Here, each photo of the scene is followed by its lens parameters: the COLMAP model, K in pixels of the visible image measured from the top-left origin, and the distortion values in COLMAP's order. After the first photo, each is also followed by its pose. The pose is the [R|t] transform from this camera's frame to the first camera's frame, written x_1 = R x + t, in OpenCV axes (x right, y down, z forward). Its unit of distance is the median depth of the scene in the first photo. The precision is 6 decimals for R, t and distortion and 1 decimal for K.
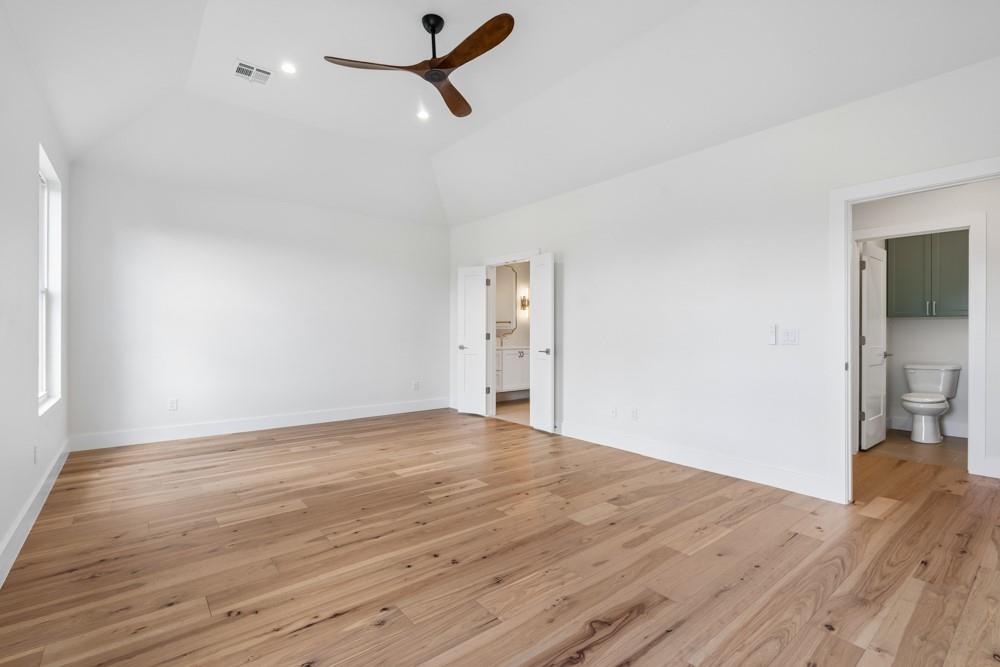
lens RADIAL K [[453.7, 0, 495.4], [0, 453.7, 328.5], [0, 0, 1]] dist [-0.003472, -0.000387]
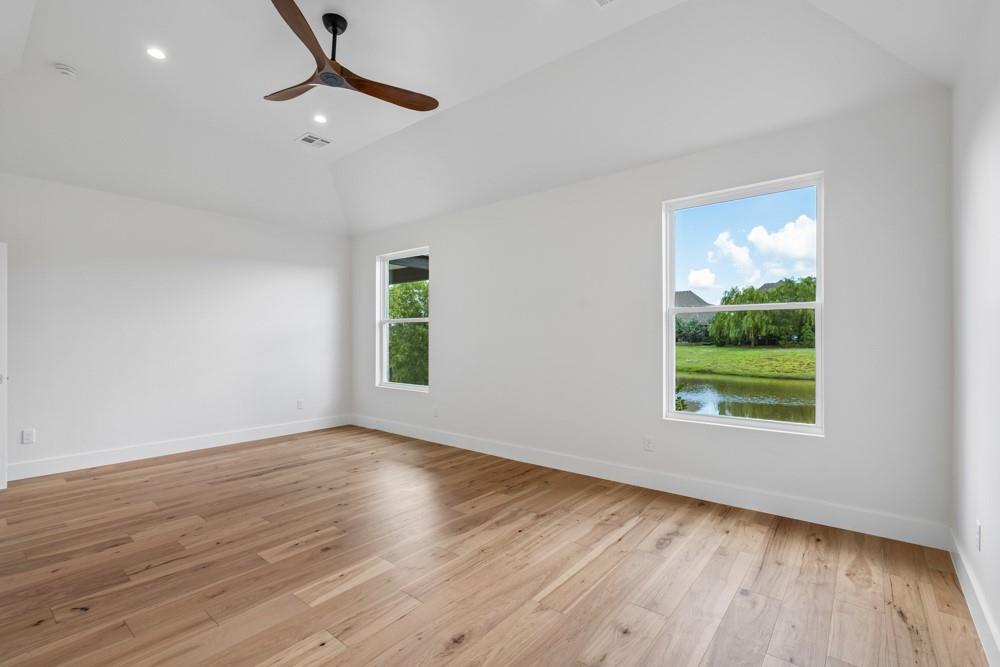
lens RADIAL K [[451.0, 0, 500.8], [0, 451.0, 330.1], [0, 0, 1]] dist [-0.004147, -0.000022]
pose [[-0.976602, -0.004742, -0.215005, -0.293200], [-0.000509, 0.999805, -0.019736, -0.027667], [0.215056, -0.019165, -0.976414, 2.119269]]
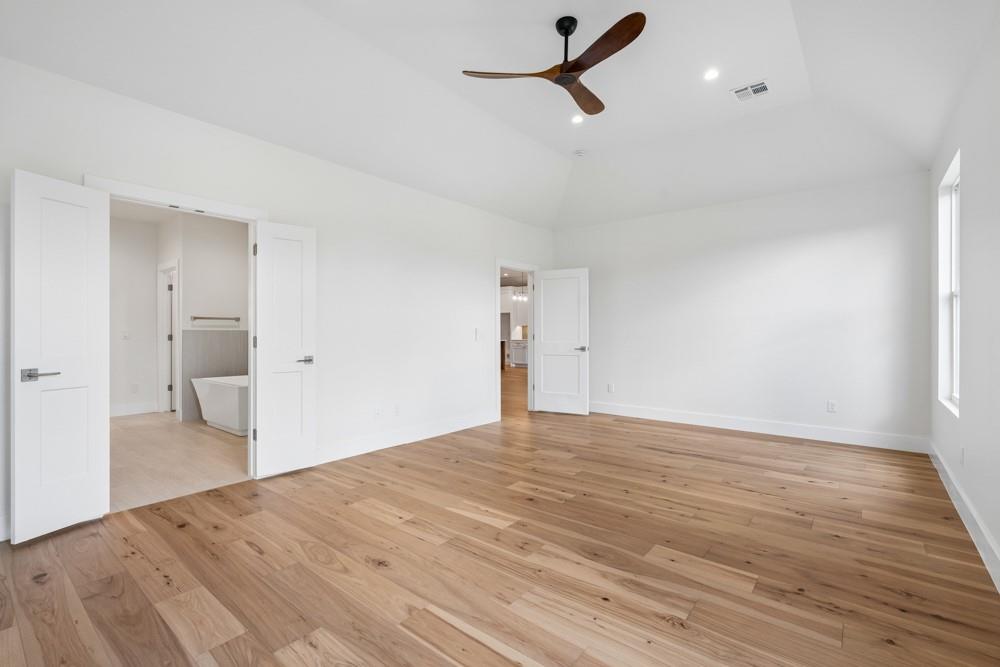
lens RADIAL K [[451.0, 0, 500.8], [0, 451.0, 330.1], [0, 0, 1]] dist [-0.004147, -0.000022]
pose [[-0.217490, 0.000838, 0.976062, -1.155801], [-0.004794, 0.999987, -0.001927, 0.001788], [-0.976051, -0.005099, -0.217483, 1.452856]]
